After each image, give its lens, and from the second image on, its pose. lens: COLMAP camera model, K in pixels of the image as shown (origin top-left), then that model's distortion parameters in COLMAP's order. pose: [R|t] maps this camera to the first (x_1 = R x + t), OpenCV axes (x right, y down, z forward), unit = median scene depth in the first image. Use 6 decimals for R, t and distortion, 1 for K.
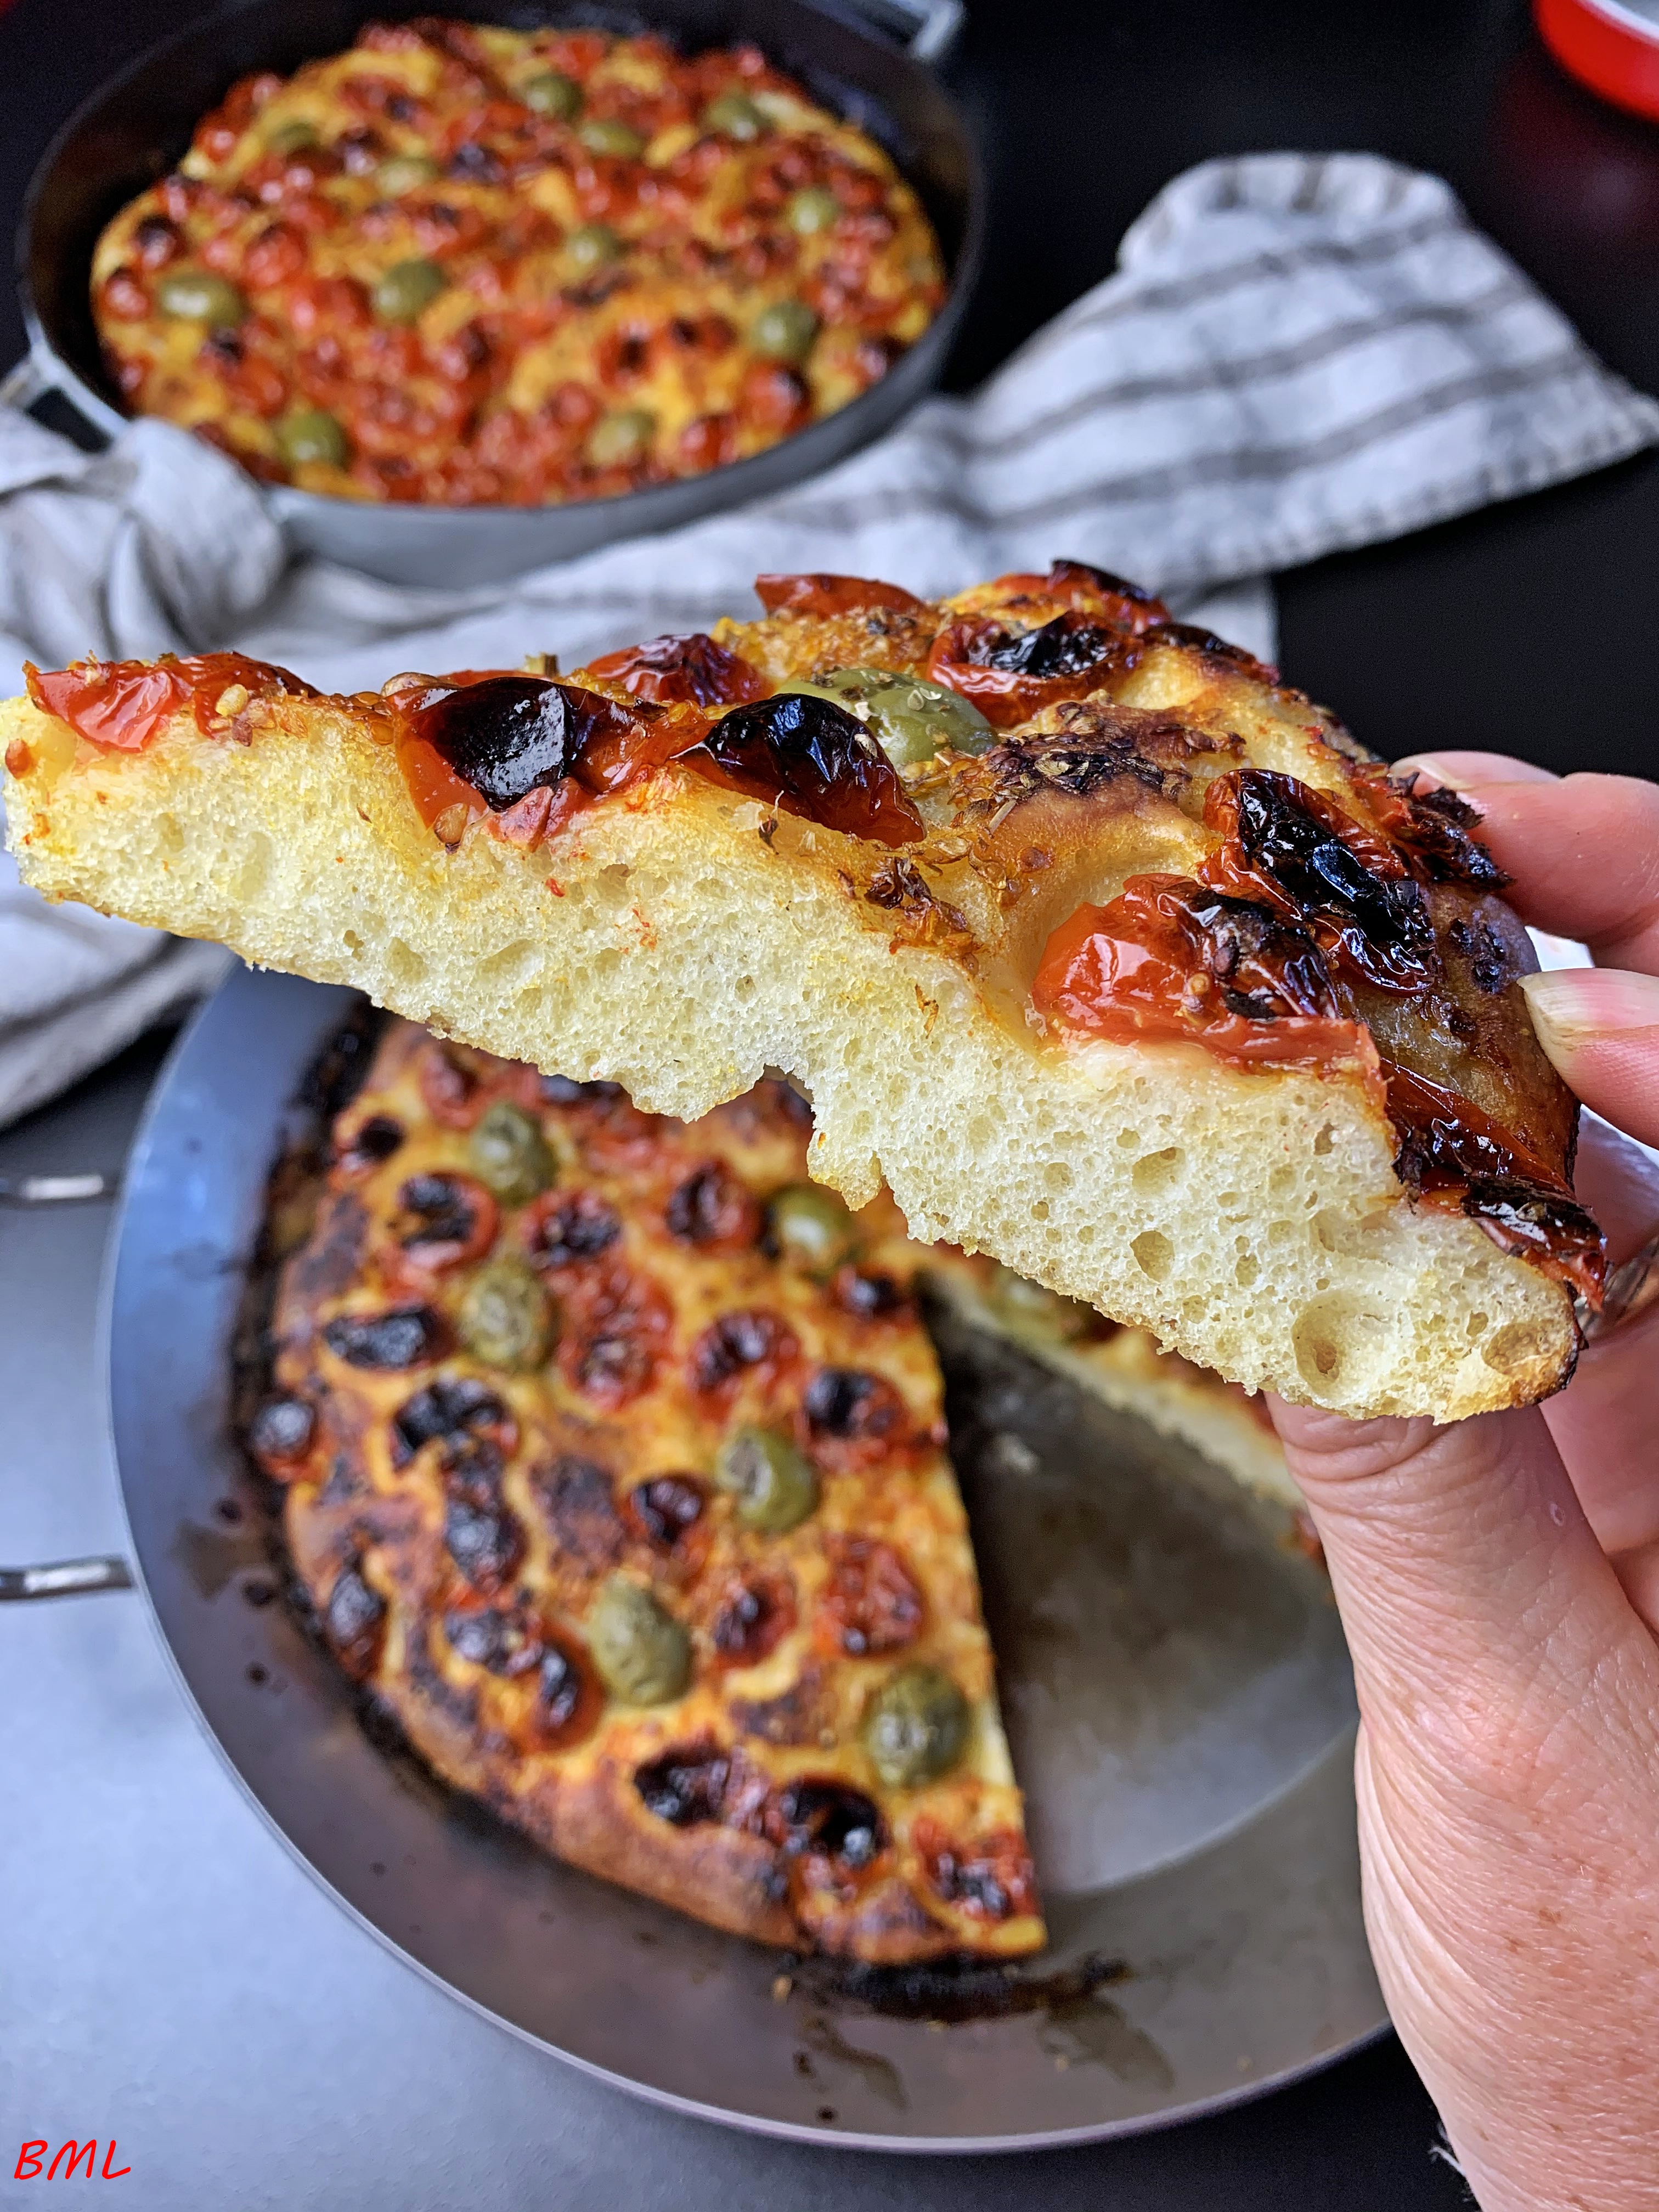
lens RADIAL K [[1708.9, 0, 829.5], [0, 1708.9, 1106.0], [0, 0, 1]] dist [-0.048235, 0.001608]
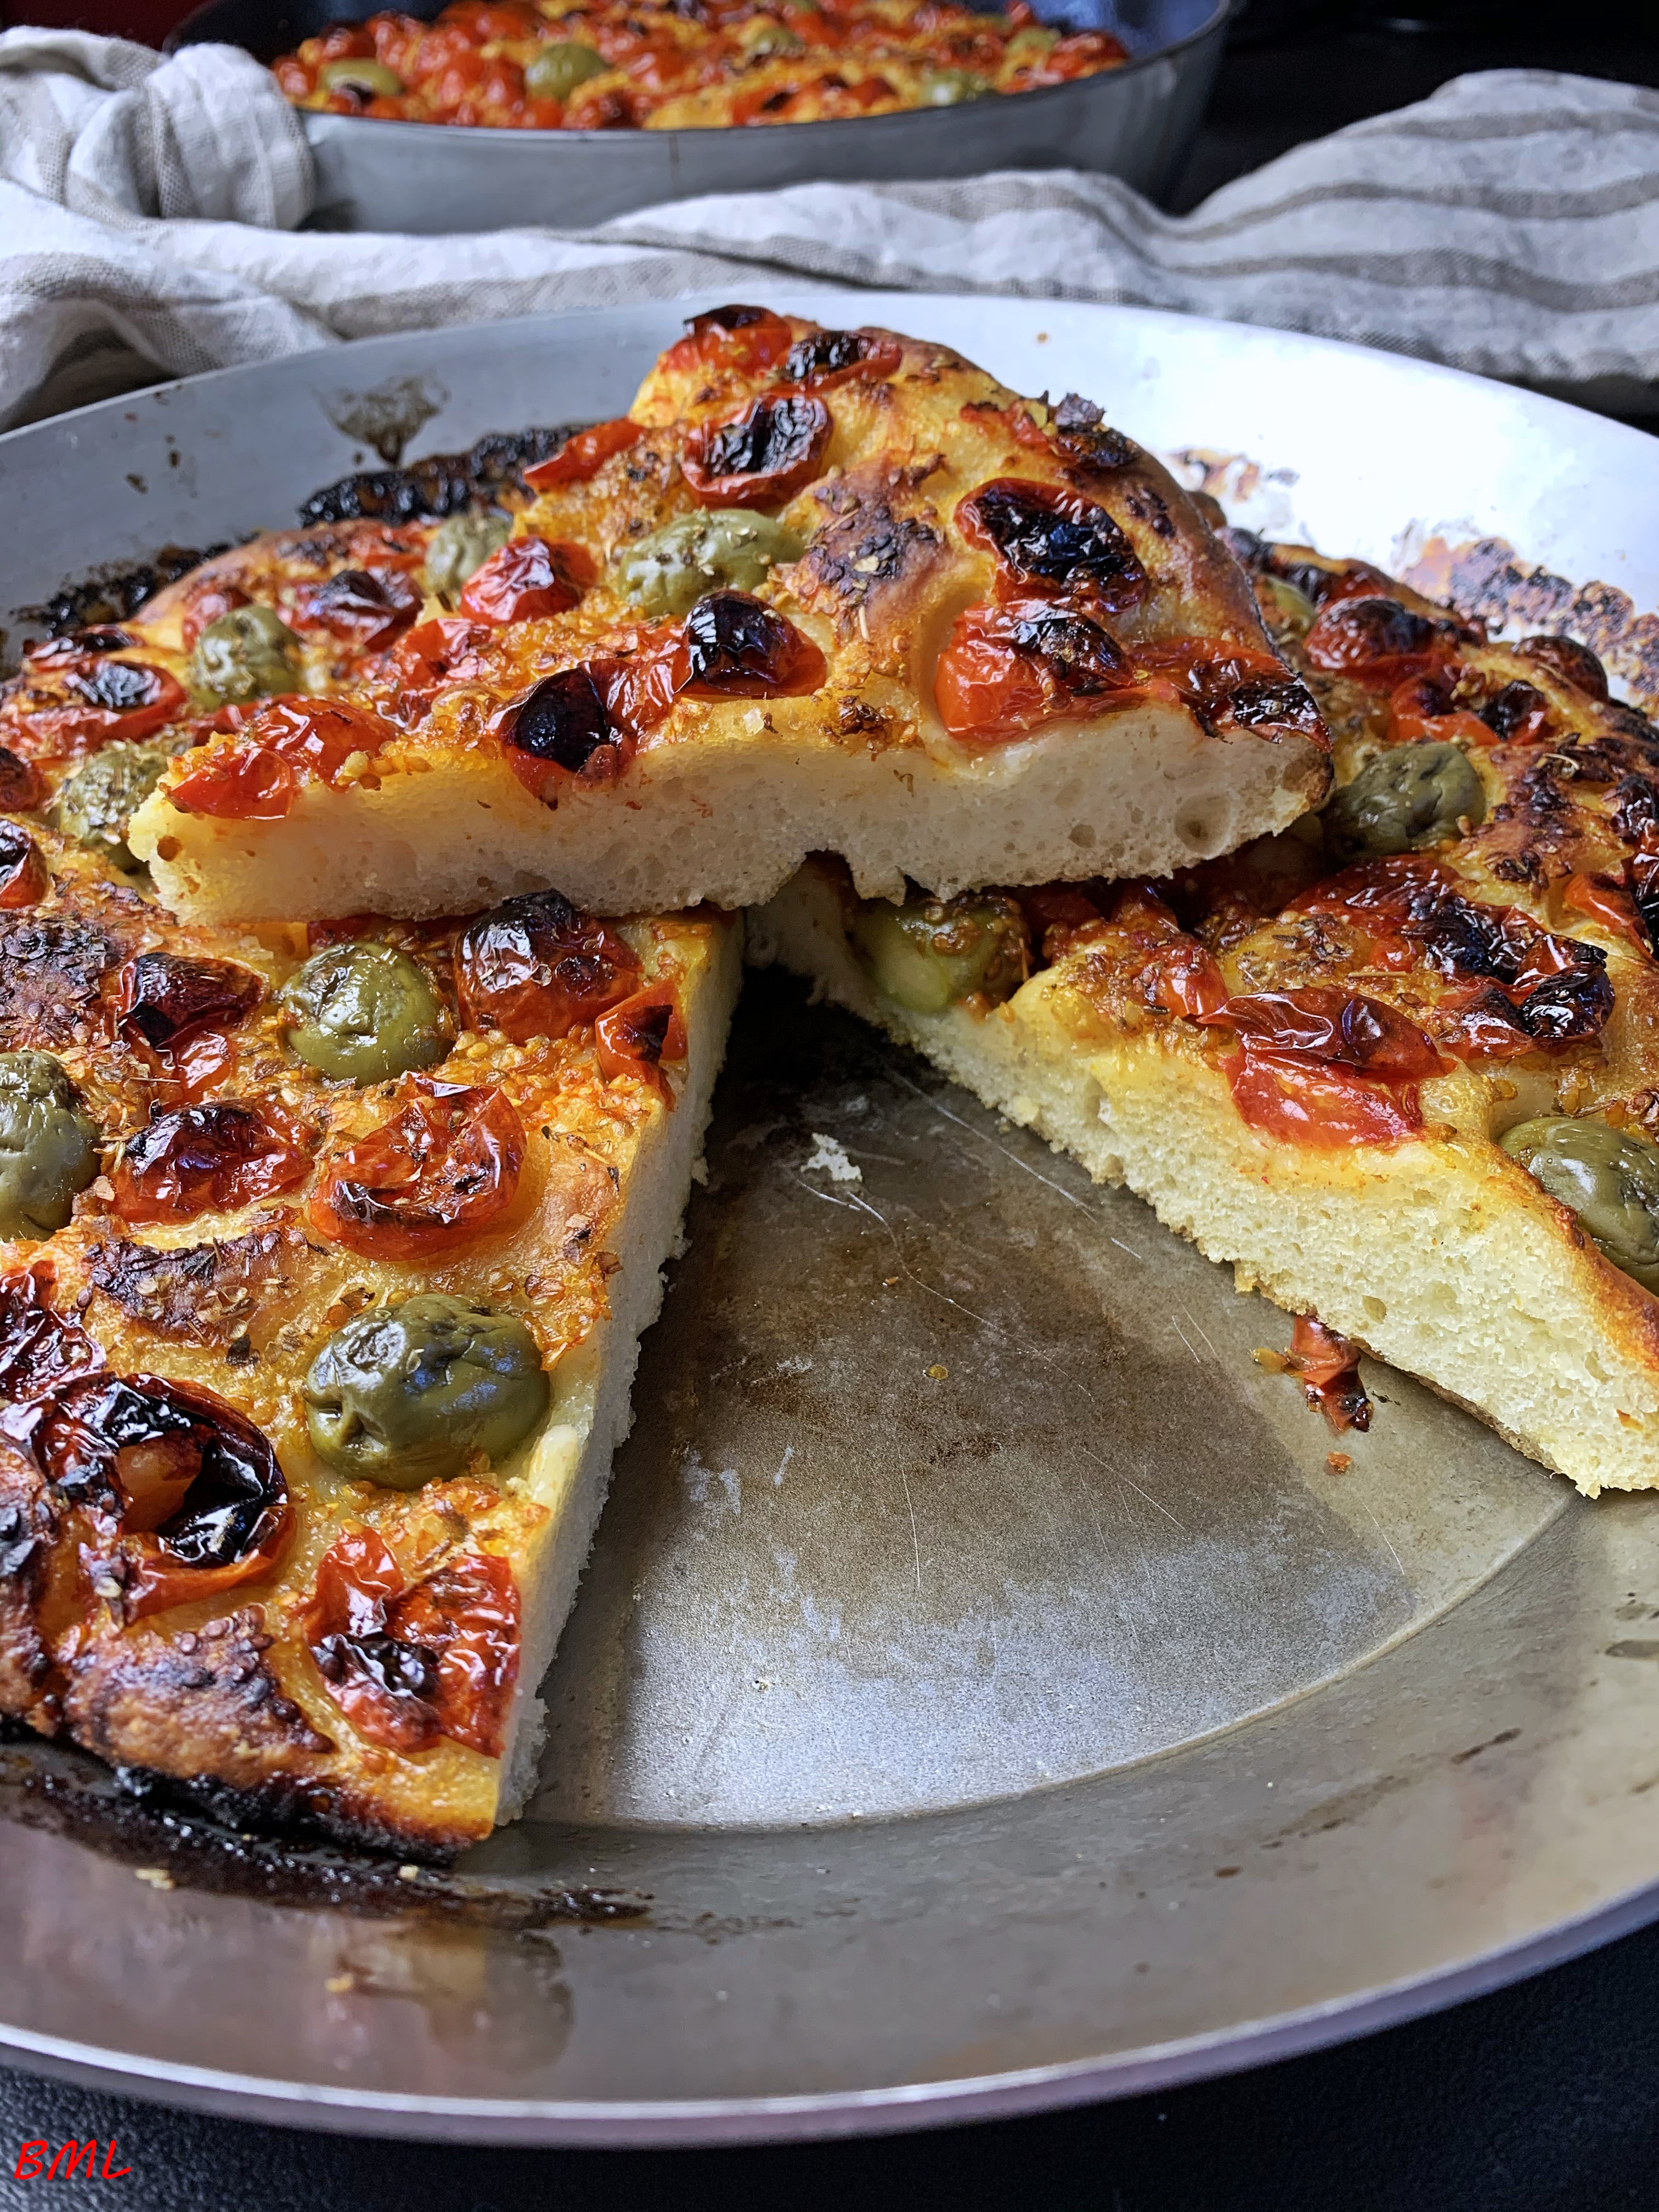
lens RADIAL K [[1715.8, 0, 829.5], [0, 1715.8, 1106.0], [0, 0, 1]] dist [-0.000261, -0.038891]
pose [[0.963343, 0.152258, -0.220879, 0.254984], [-0.208599, 0.942848, -0.259853, 0.367590], [0.168691, 0.296403, 0.940047, 0.463101]]
